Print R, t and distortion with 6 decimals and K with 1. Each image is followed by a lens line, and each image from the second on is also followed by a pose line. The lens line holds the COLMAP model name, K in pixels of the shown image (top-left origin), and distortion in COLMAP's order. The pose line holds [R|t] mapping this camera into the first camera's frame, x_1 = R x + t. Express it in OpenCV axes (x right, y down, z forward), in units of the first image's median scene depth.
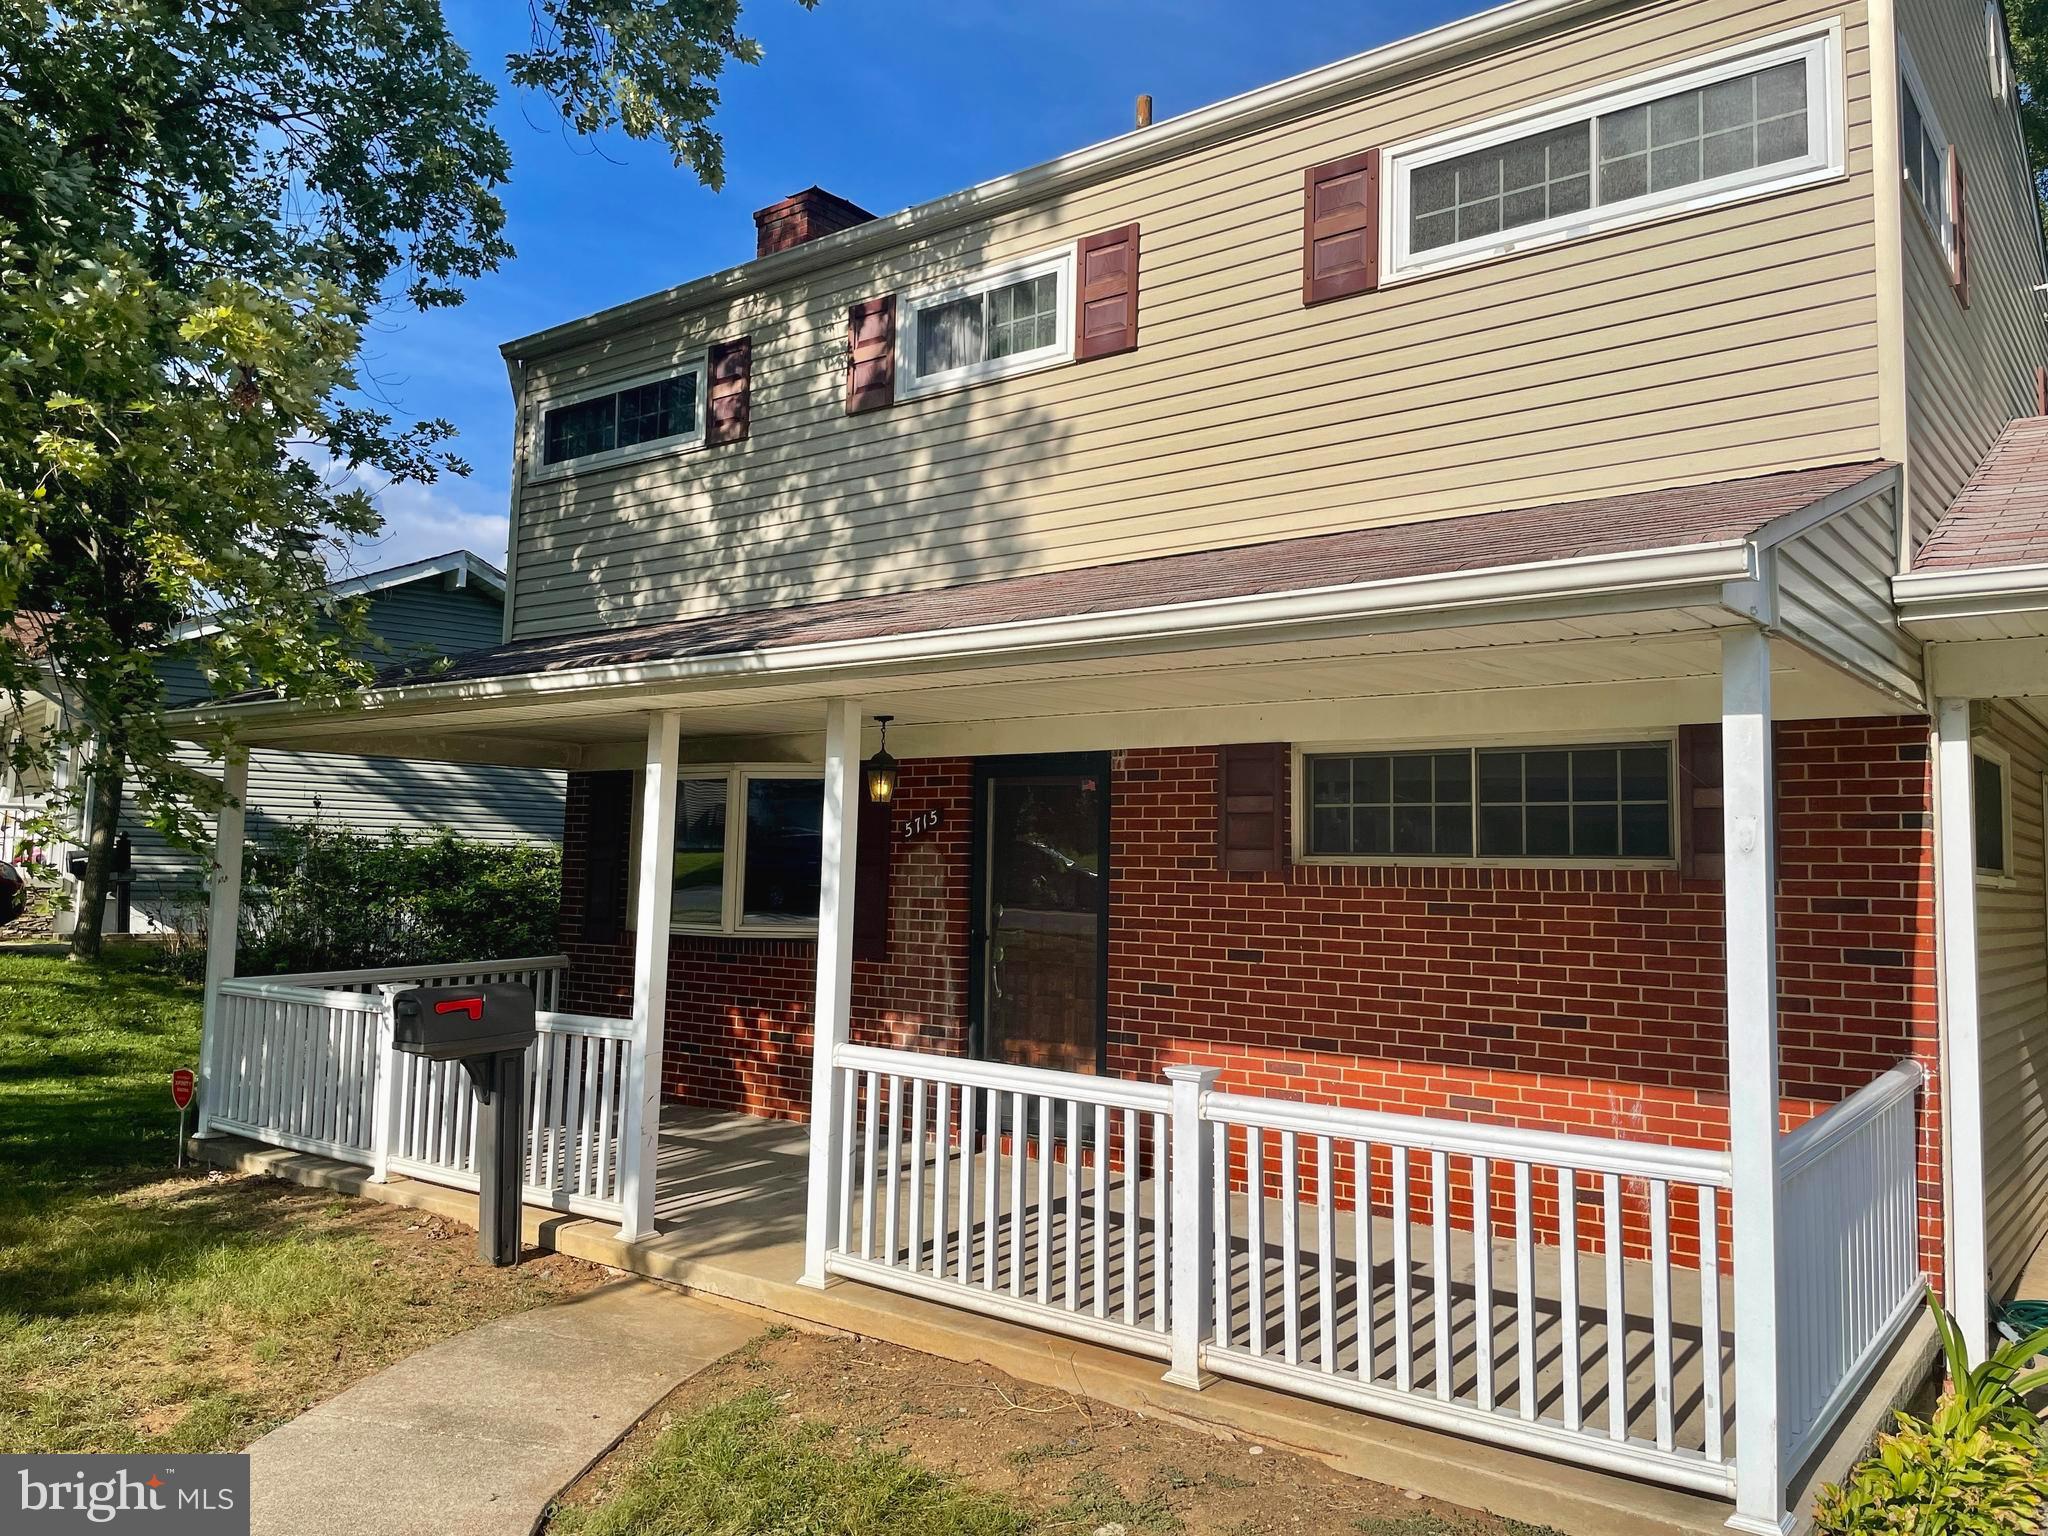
lens RADIAL K [[1551.6, 0, 1024.0], [0, 1551.6, 768.0], [0, 0, 1]] dist [0.060015, 0.000462]
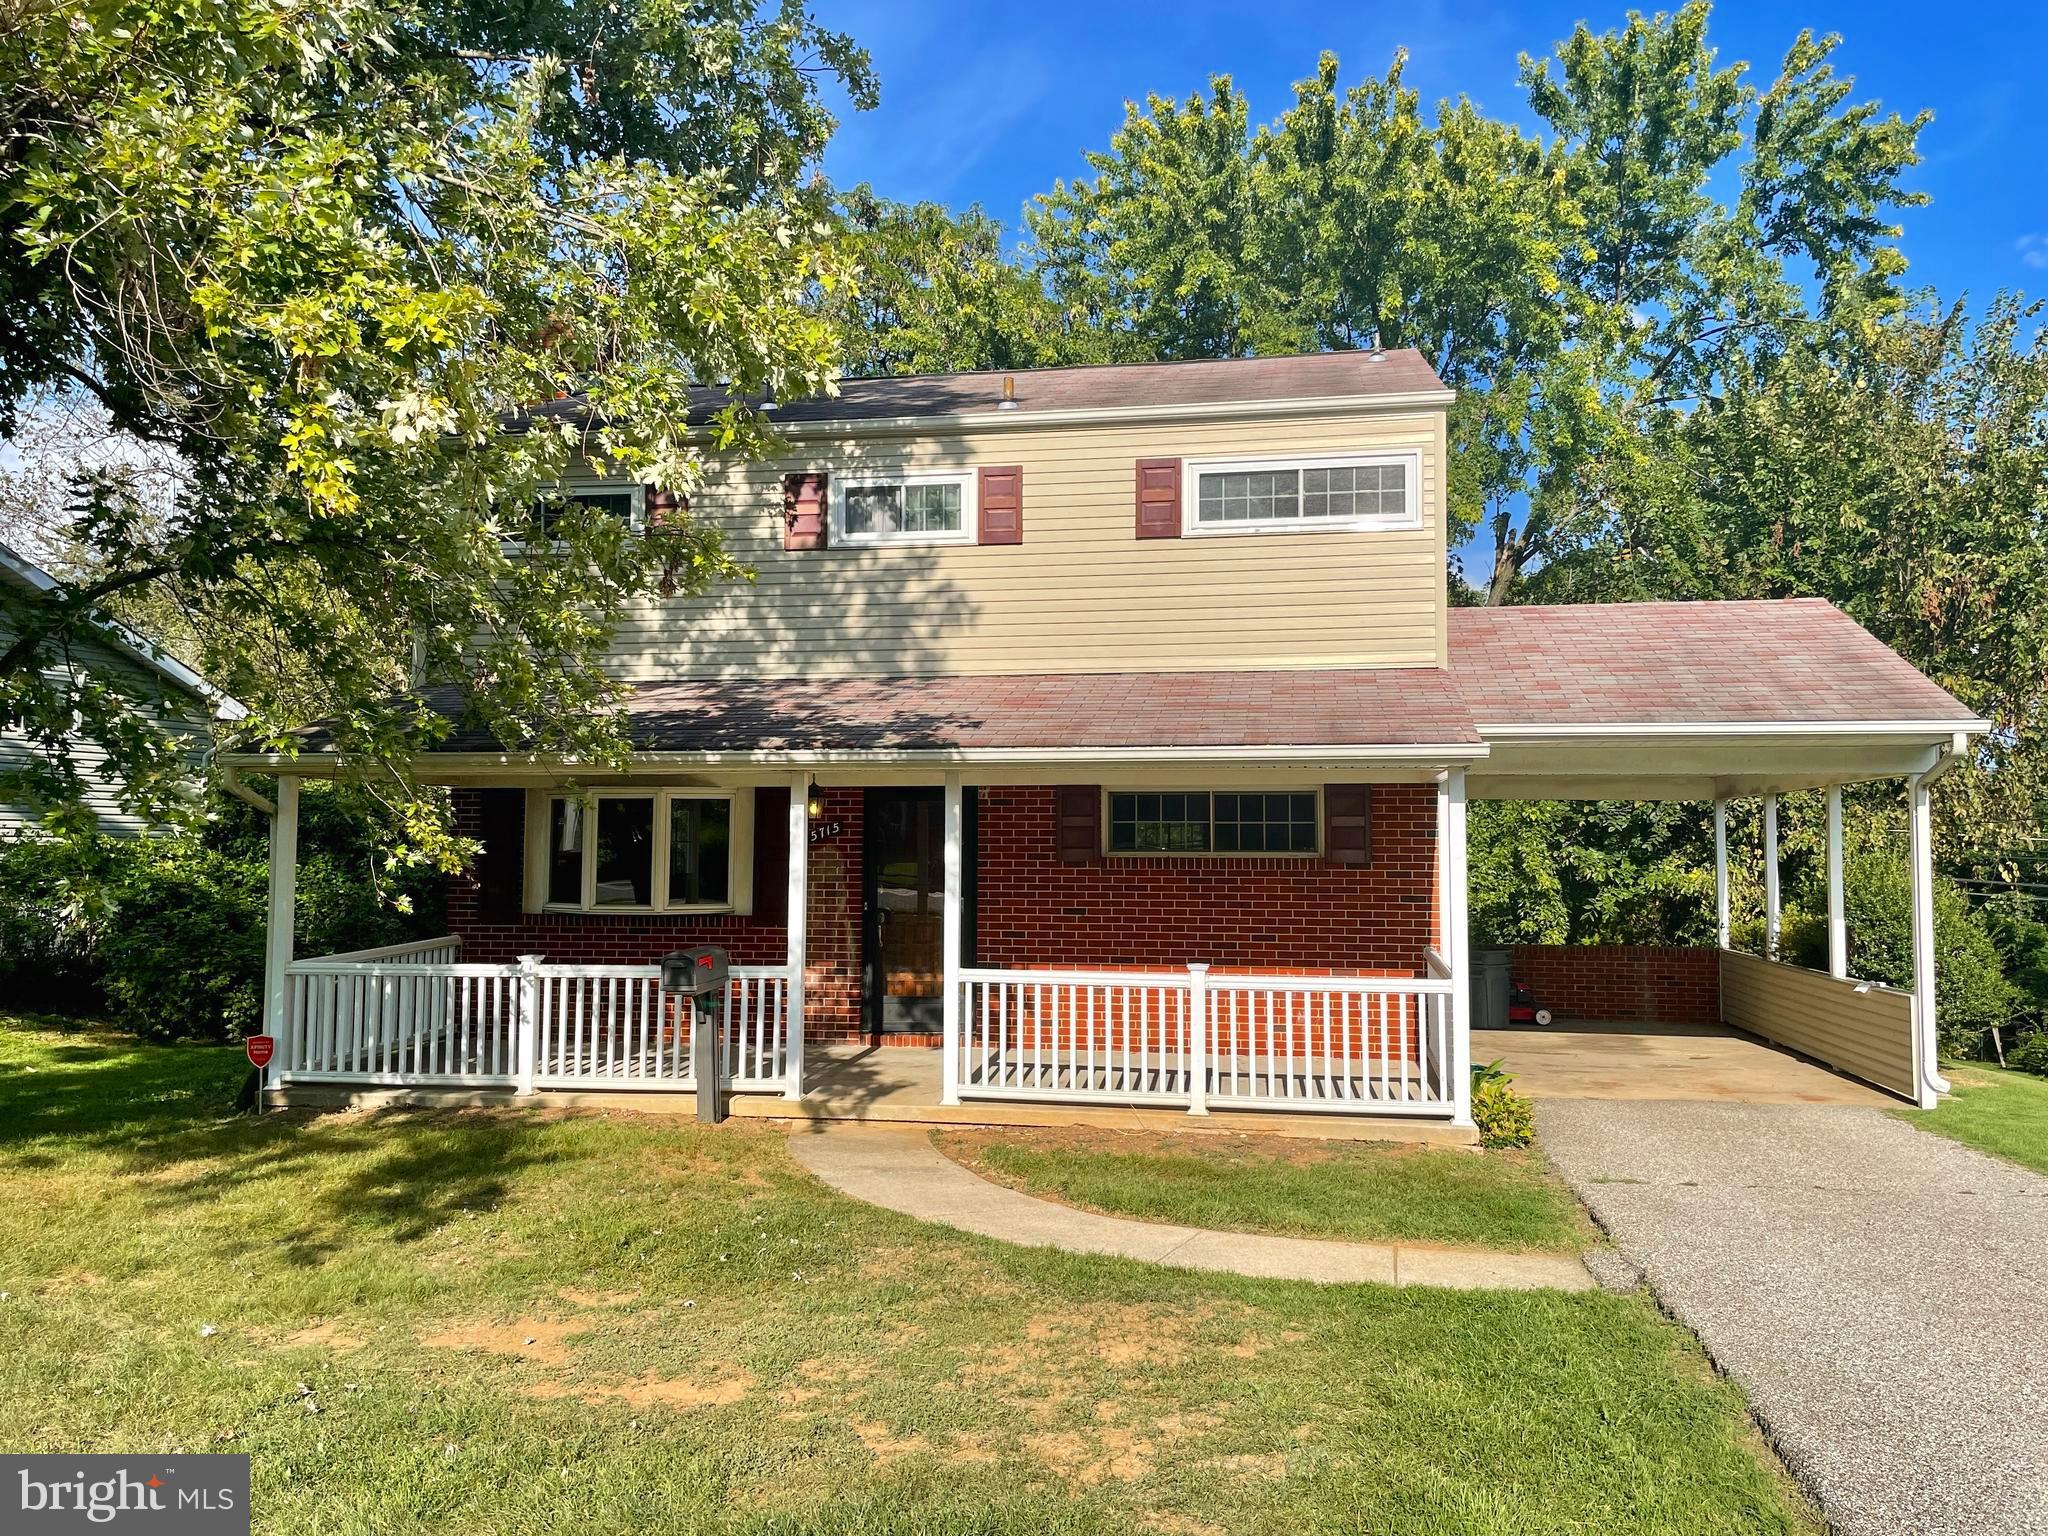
lens RADIAL K [[1551.6, 0, 1024.0], [0, 1551.6, 768.0], [0, 0, 1]] dist [0.060015, 0.000462]
pose [[0.885717, 0.005961, 0.464188, -0.747055], [-0.016811, 0.999674, 0.019239, -0.071550], [-0.463921, -0.024844, 0.885528, -0.492261]]
